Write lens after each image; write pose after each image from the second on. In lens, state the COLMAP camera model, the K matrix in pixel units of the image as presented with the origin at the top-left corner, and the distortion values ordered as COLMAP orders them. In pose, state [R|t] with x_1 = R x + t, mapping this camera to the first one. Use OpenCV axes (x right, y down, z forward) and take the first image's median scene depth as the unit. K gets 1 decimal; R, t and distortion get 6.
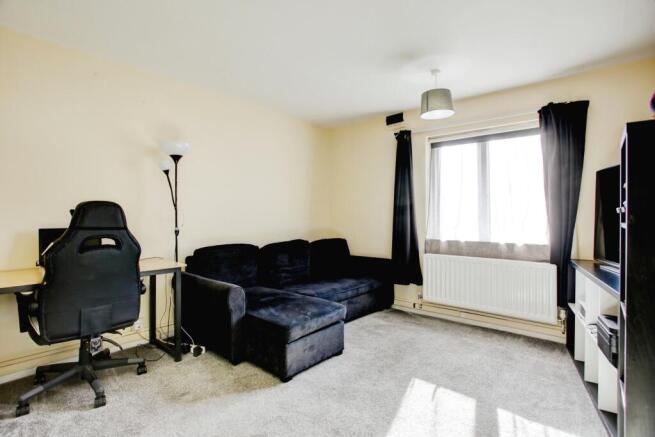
lens RADIAL K [[325.7, 0, 320.7], [0, 325.7, 213.1], [0, 0, 1]] dist [-0.070734, 0.029089]
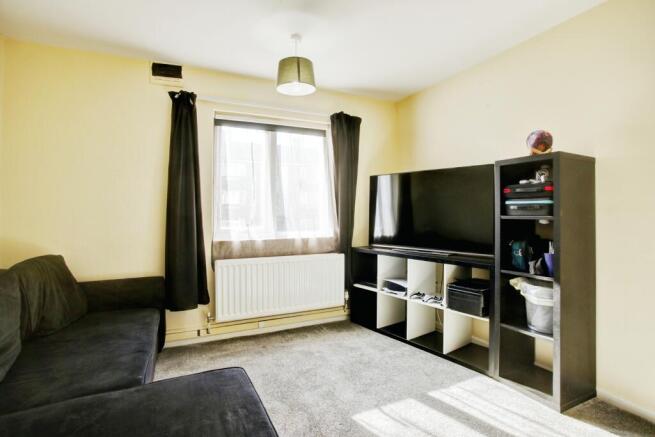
lens RADIAL K [[325.7, 0, 320.7], [0, 325.7, 213.1], [0, 0, 1]] dist [-0.070734, 0.029089]
pose [[0.384068, -0.007949, 0.923270, -0.307706], [-0.005060, 0.999930, 0.010714, 0.002225], [-0.923291, -0.008786, 0.384001, 0.512592]]
